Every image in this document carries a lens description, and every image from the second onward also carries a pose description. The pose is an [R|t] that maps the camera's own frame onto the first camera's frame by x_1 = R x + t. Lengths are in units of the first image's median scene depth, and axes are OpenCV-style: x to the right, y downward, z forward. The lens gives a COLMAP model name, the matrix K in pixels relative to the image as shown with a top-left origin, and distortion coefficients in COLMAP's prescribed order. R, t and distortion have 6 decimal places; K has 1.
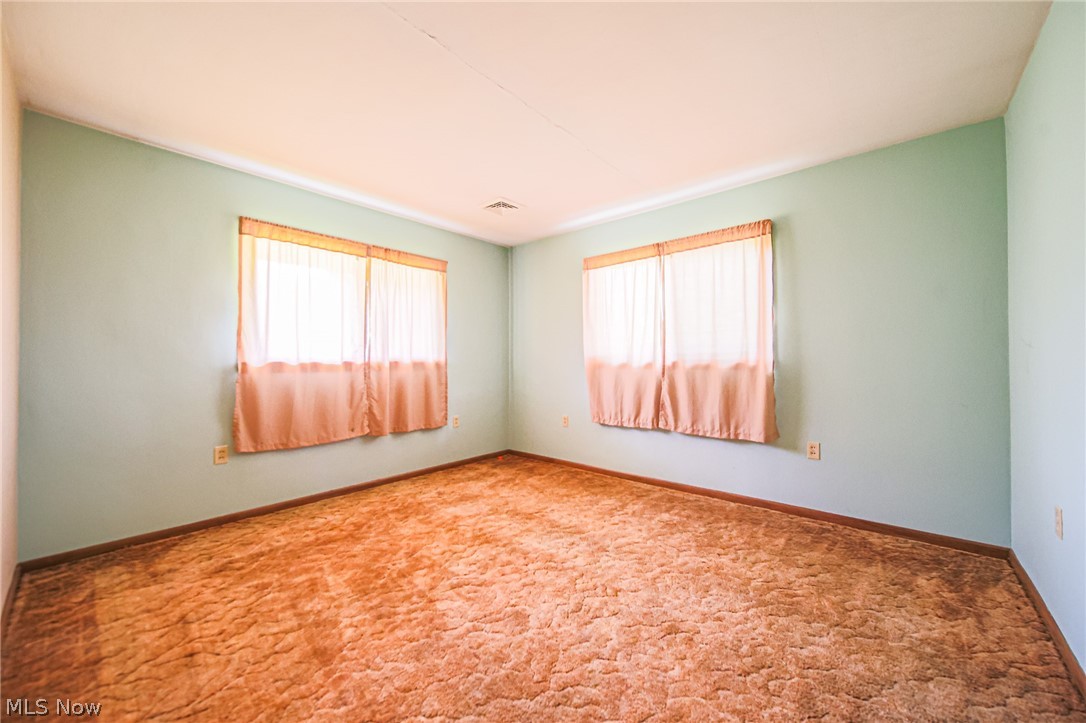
lens RADIAL K [[406.4, 0, 539.9], [0, 406.4, 356.3], [0, 0, 1]] dist [-0.000079, -0.000067]
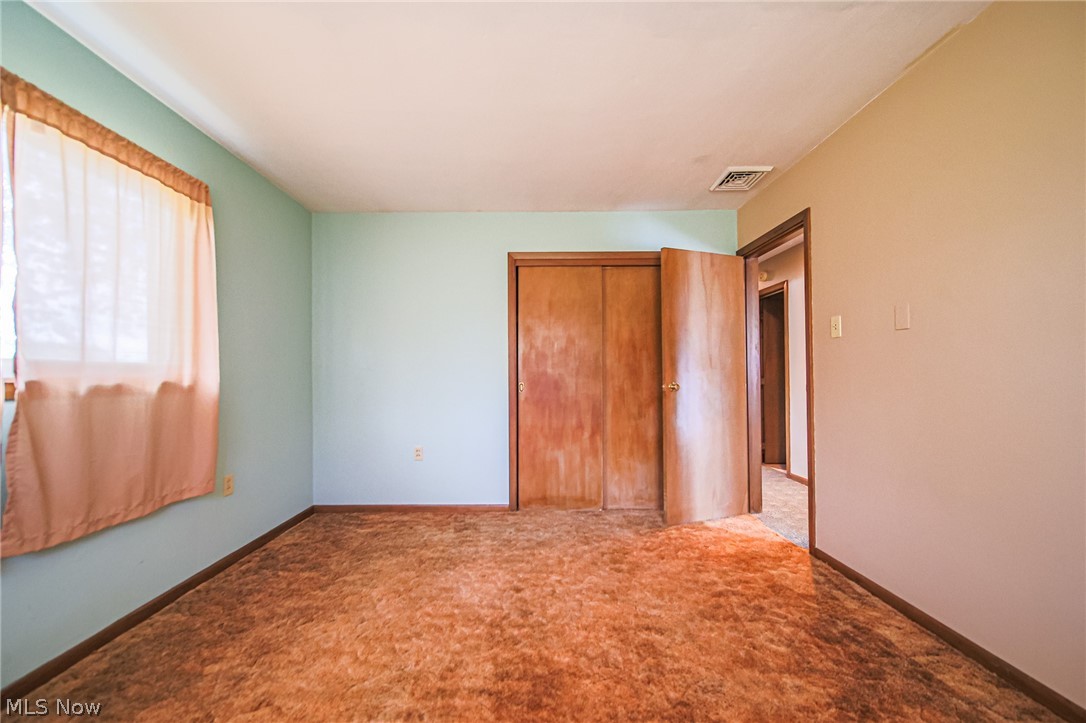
lens RADIAL K [[420.5, 0, 554.2], [0, 420.5, 363.7], [0, 0, 1]] dist [0.000349, -0.000194]
pose [[-0.717735, 0.023601, 0.695917, -0.430186], [-0.003357, 0.999297, -0.037352, 0.012171], [-0.696309, -0.029145, -0.717150, 1.176907]]
